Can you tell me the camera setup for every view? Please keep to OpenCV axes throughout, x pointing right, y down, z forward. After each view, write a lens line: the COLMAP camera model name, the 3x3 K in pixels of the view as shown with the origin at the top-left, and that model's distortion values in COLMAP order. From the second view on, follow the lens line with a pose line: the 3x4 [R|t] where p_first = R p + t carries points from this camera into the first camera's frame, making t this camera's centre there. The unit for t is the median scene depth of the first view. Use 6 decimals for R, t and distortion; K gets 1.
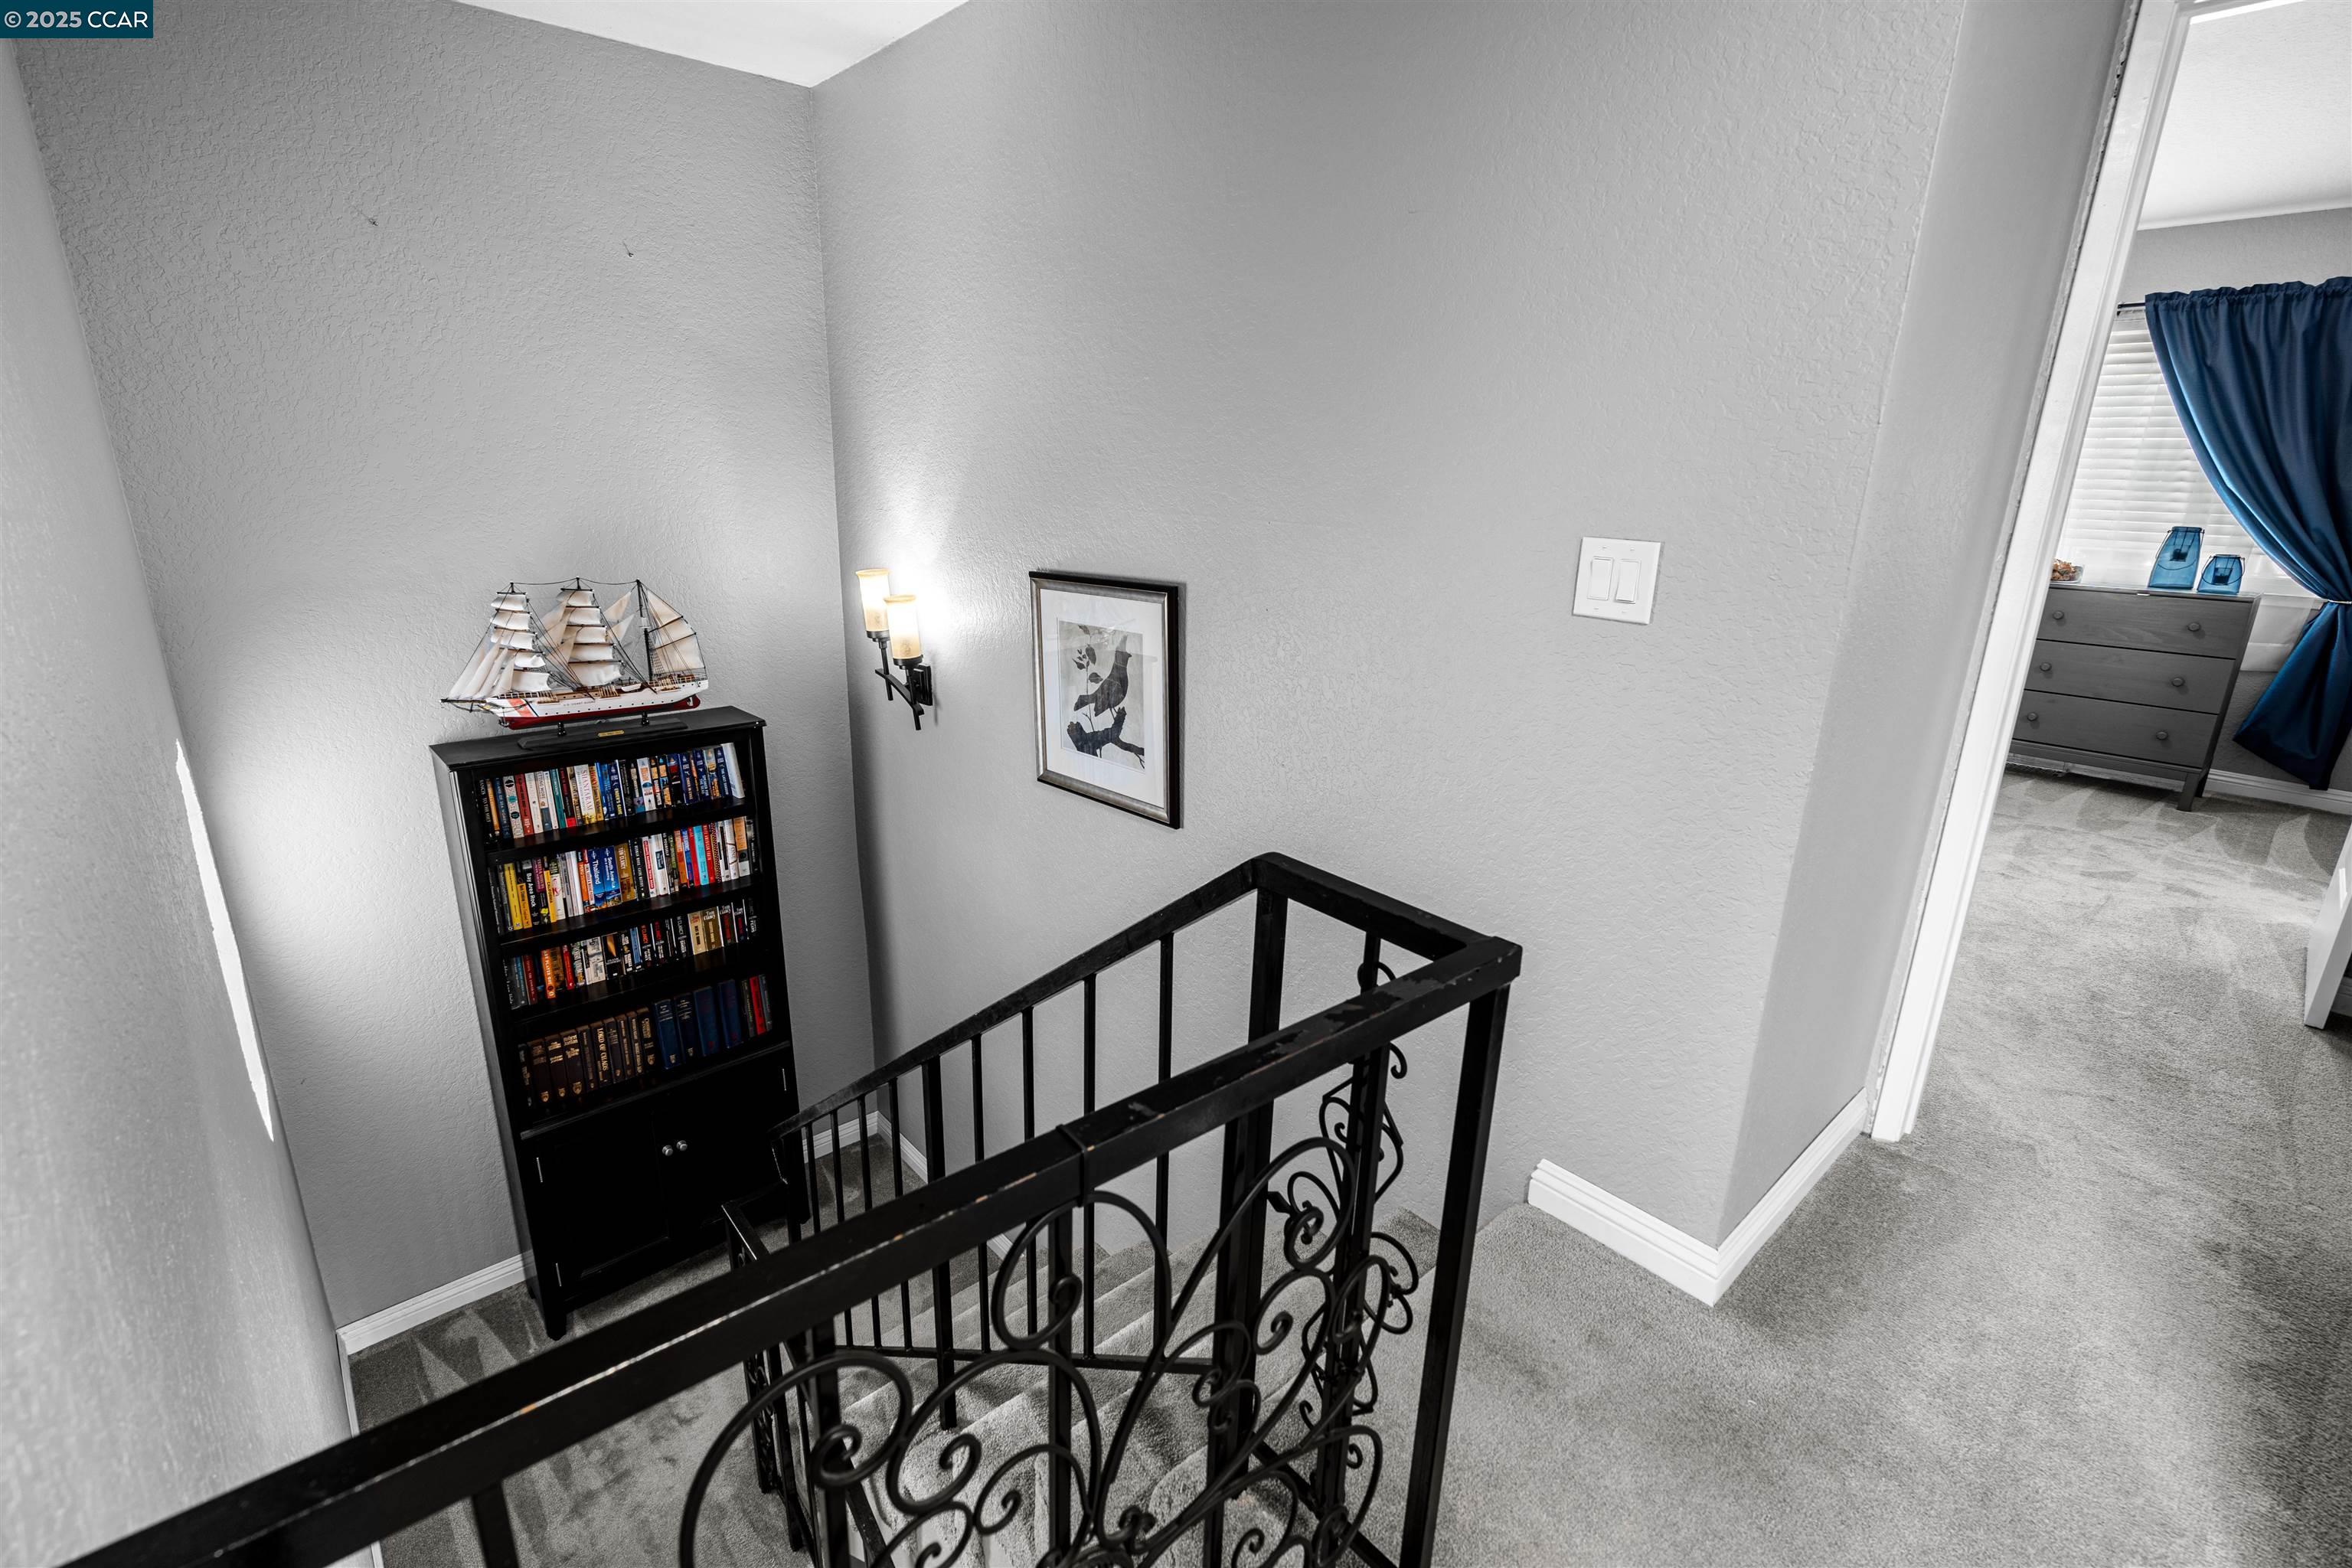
lens RADIAL K [[1057.8, 0, 1182.5], [0, 1057.8, 776.1], [0, 0, 1]] dist [-0.004377, 0.000617]
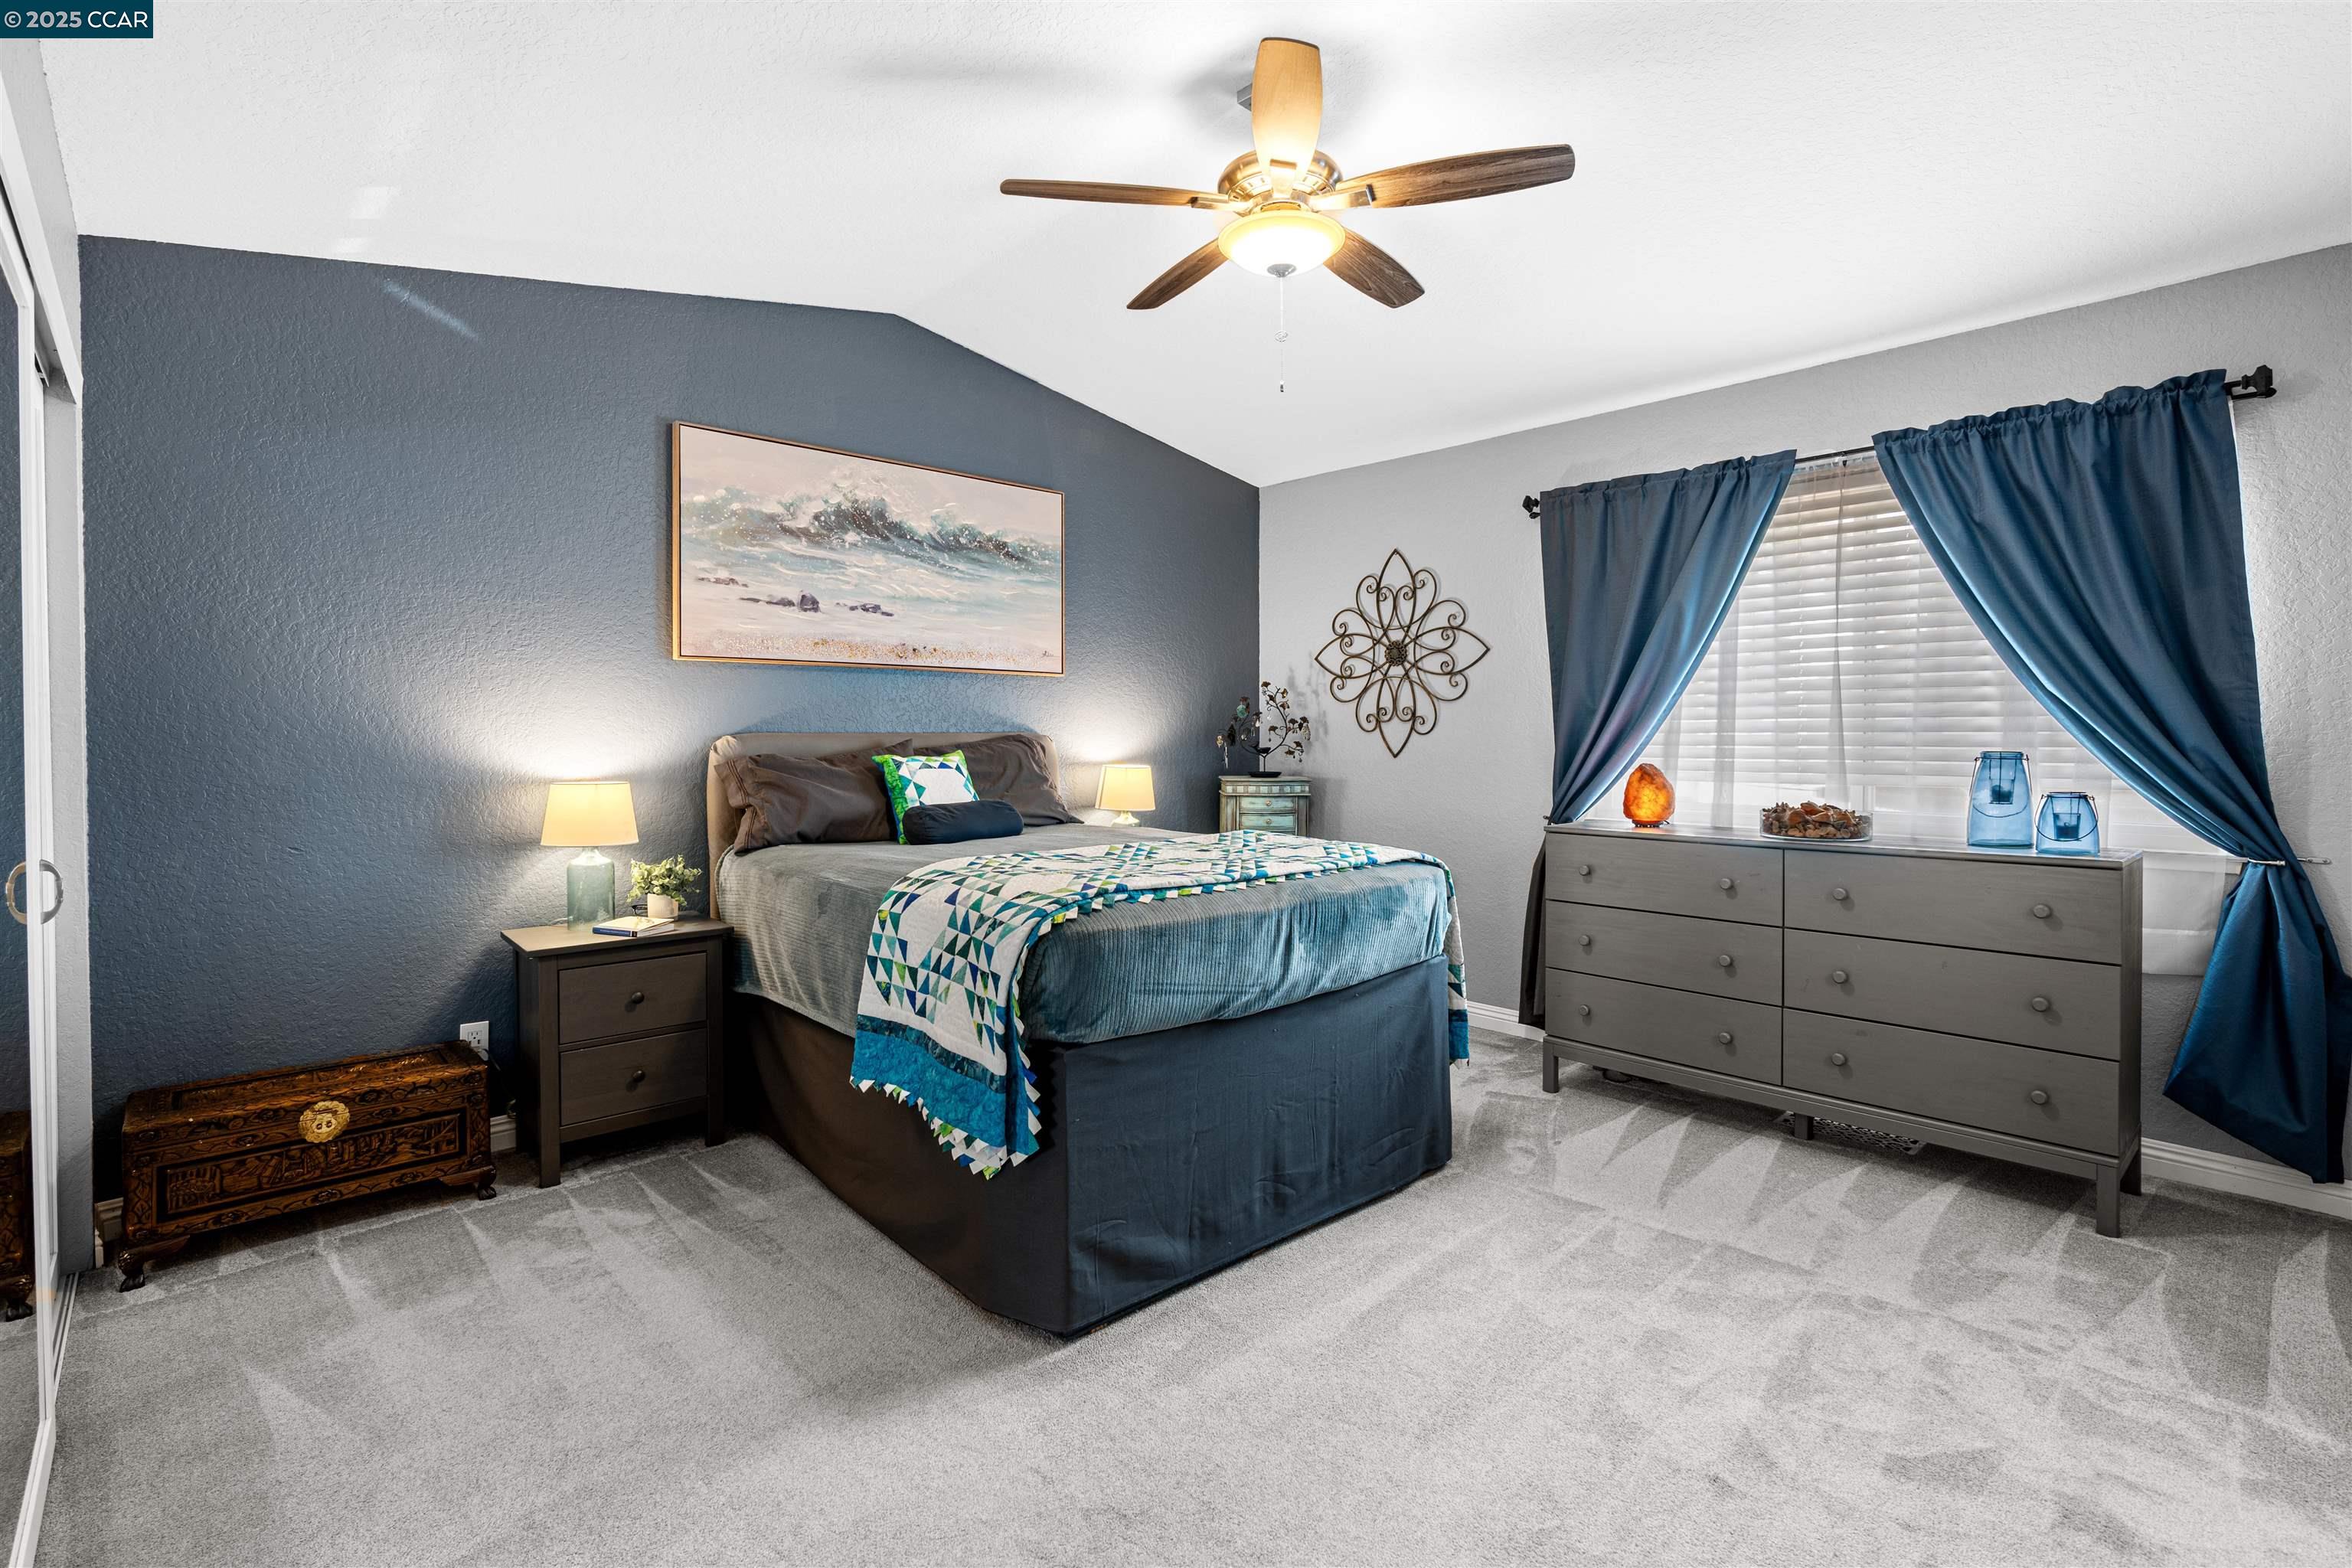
lens RADIAL K [[1090.2, 0, 1183.3], [0, 1090.2, 744.7], [0, 0, 1]] dist [-0.000232, -0.000115]
pose [[0.999218, -0.025765, 0.029999, 0.439370], [0.032840, 0.963269, -0.266522, -0.080681], [-0.022030, 0.267299, 0.963362, 0.373644]]
